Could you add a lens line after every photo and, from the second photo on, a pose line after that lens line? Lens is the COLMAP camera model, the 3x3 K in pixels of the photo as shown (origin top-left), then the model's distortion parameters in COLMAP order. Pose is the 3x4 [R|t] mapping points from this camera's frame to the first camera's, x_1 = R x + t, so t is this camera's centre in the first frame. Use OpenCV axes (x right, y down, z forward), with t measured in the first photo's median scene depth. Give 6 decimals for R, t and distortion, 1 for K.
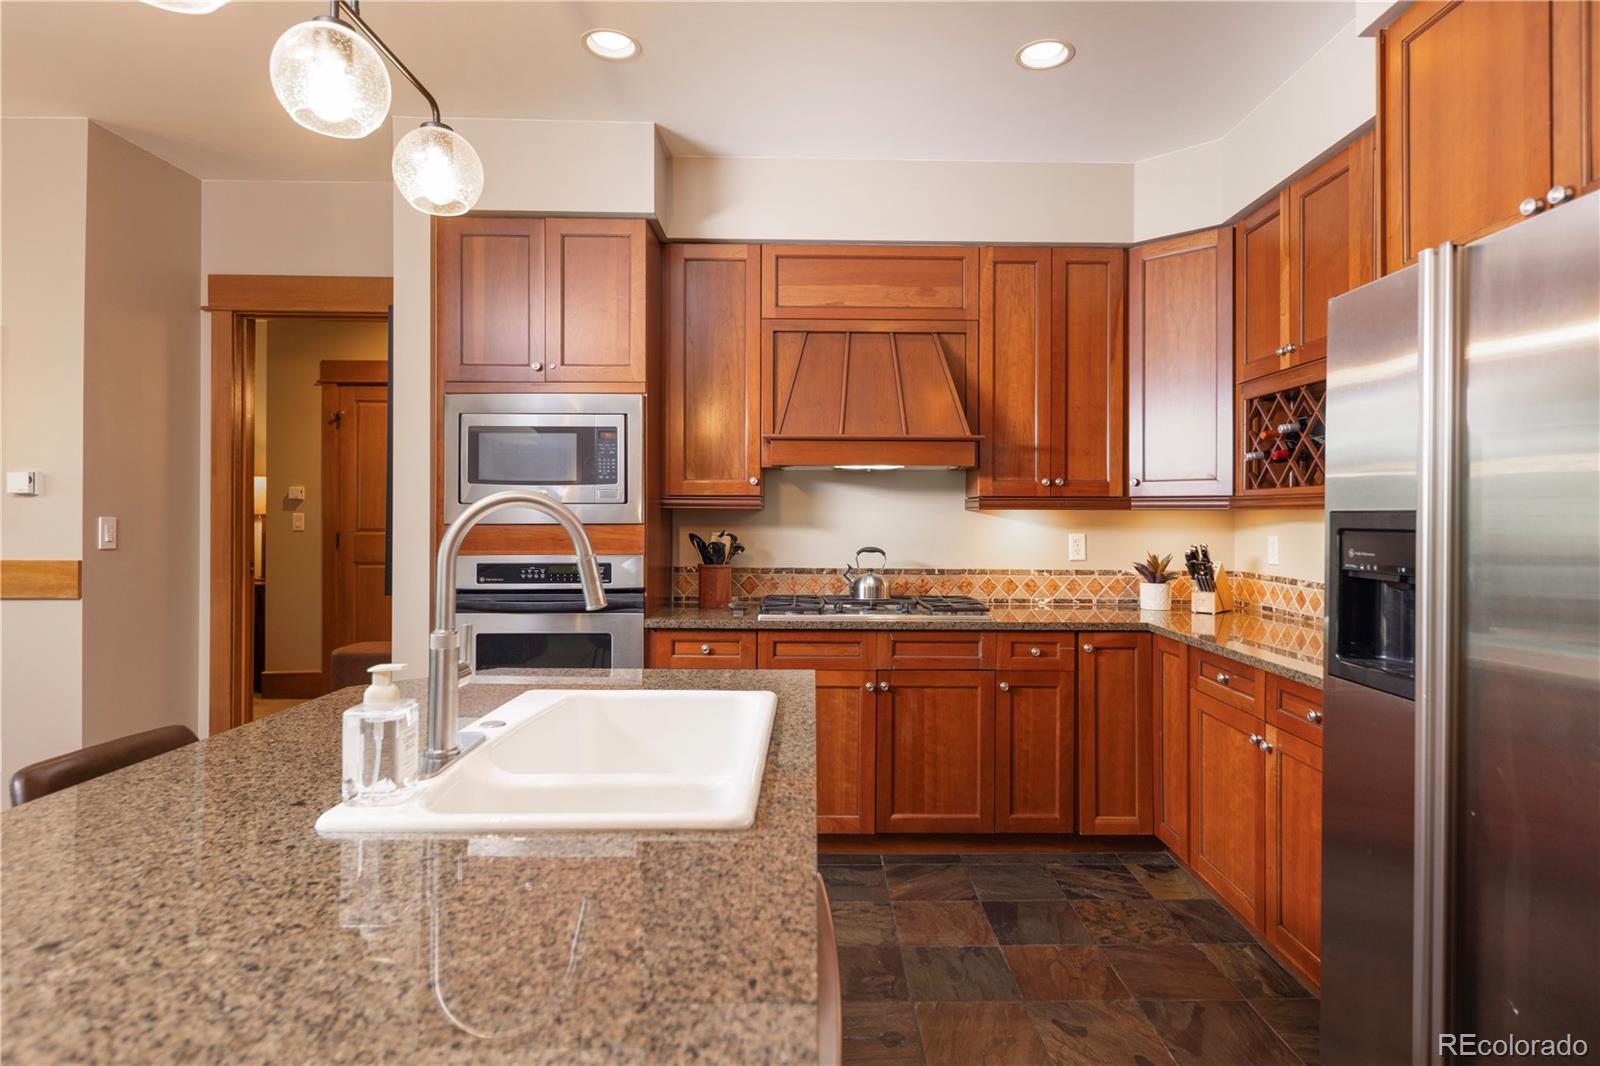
lens RADIAL K [[889.9, 0, 830.7], [0, 889.9, 508.7], [0, 0, 1]] dist [0.005737, -0.004568]
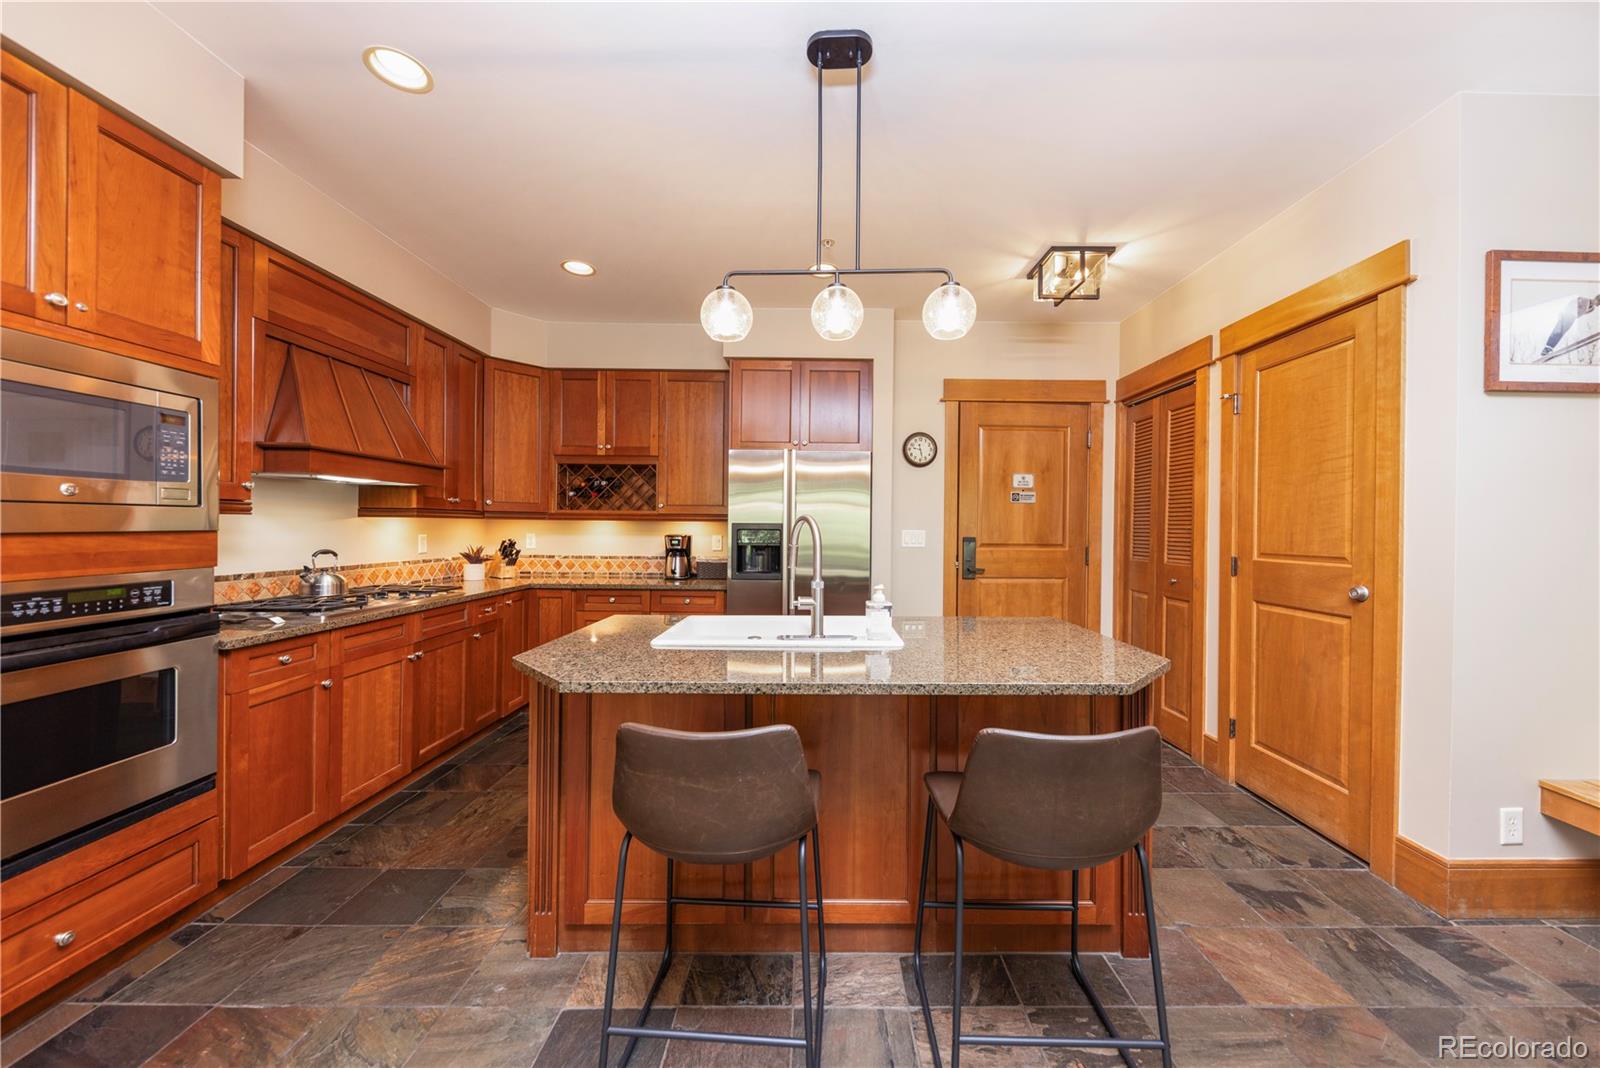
lens RADIAL K [[566.5, 0, 814.0], [0, 566.5, 527.7], [0, 0, 1]] dist [0.007003, -0.003323]
pose [[0.016930, -0.005886, 0.999839, -0.697576], [-0.015813, 0.999856, 0.006154, 0.001285], [-0.999732, -0.015915, 0.016835, 0.385297]]
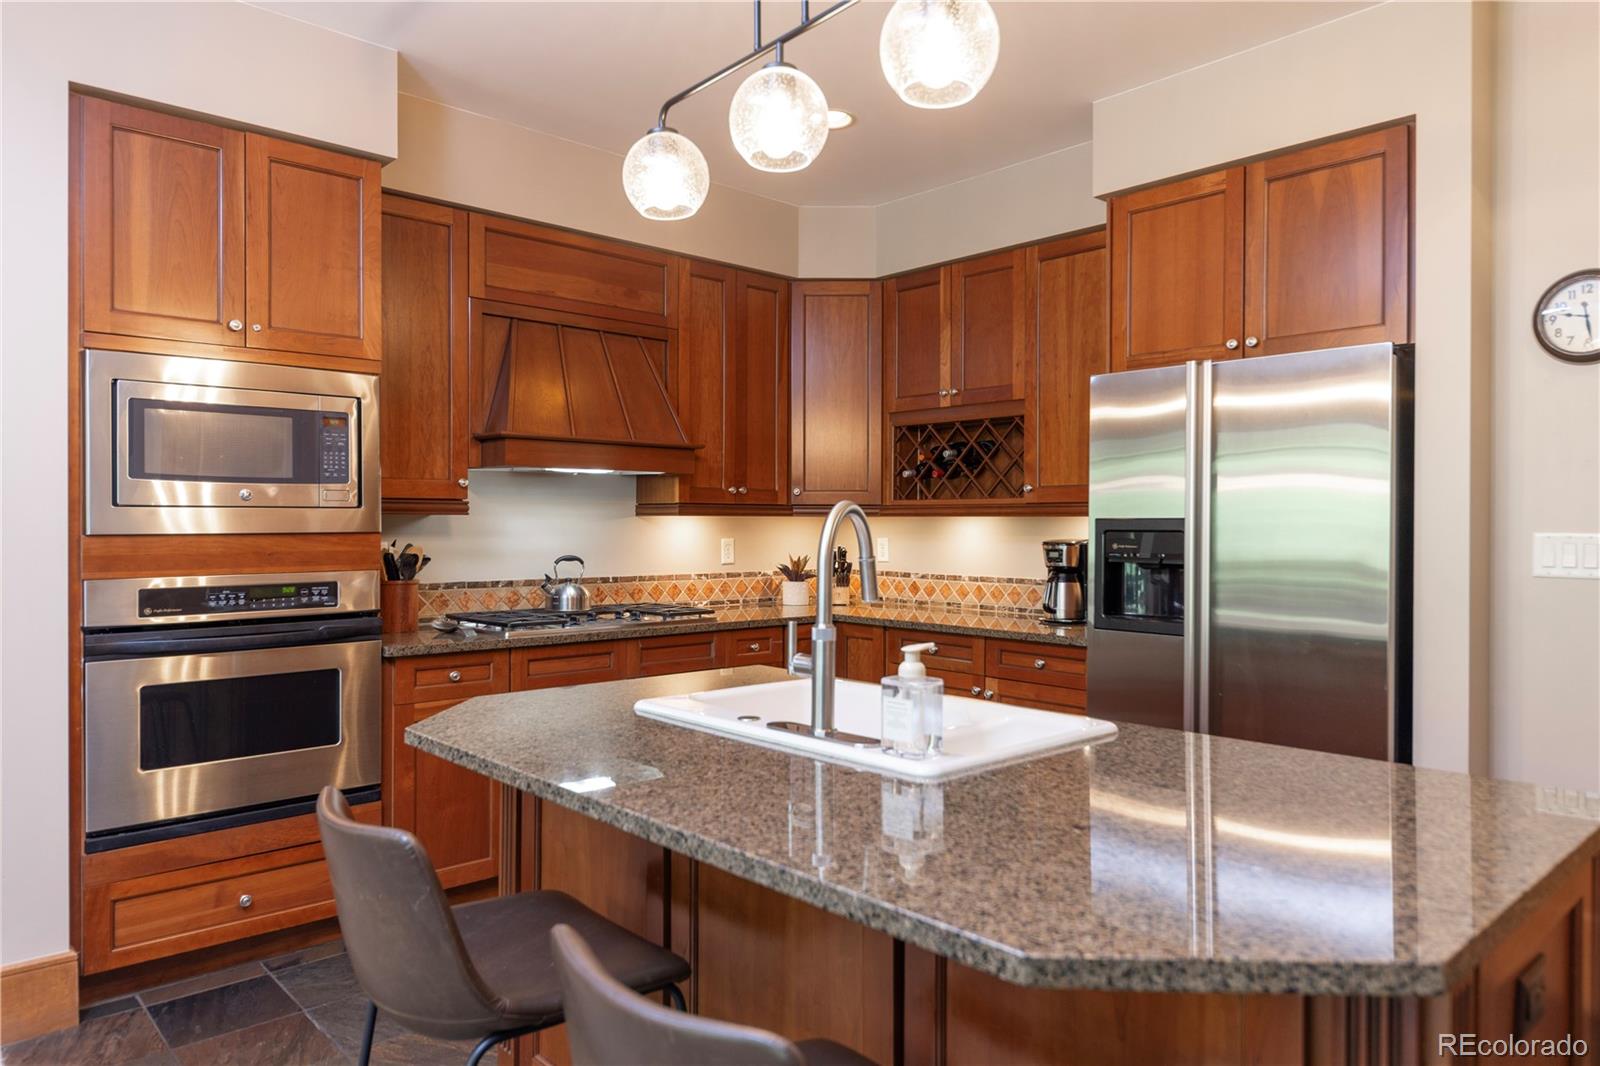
lens RADIAL K [[1035.1, 0, 820.3], [0, 1035.1, 525.6], [0, 0, 1]] dist [0.006901, -0.002827]
pose [[0.745270, -0.004109, 0.666750, -0.509592], [-0.004371, 0.999929, 0.011047, -0.001714], [-0.666749, -0.011147, 0.745199, 0.008827]]
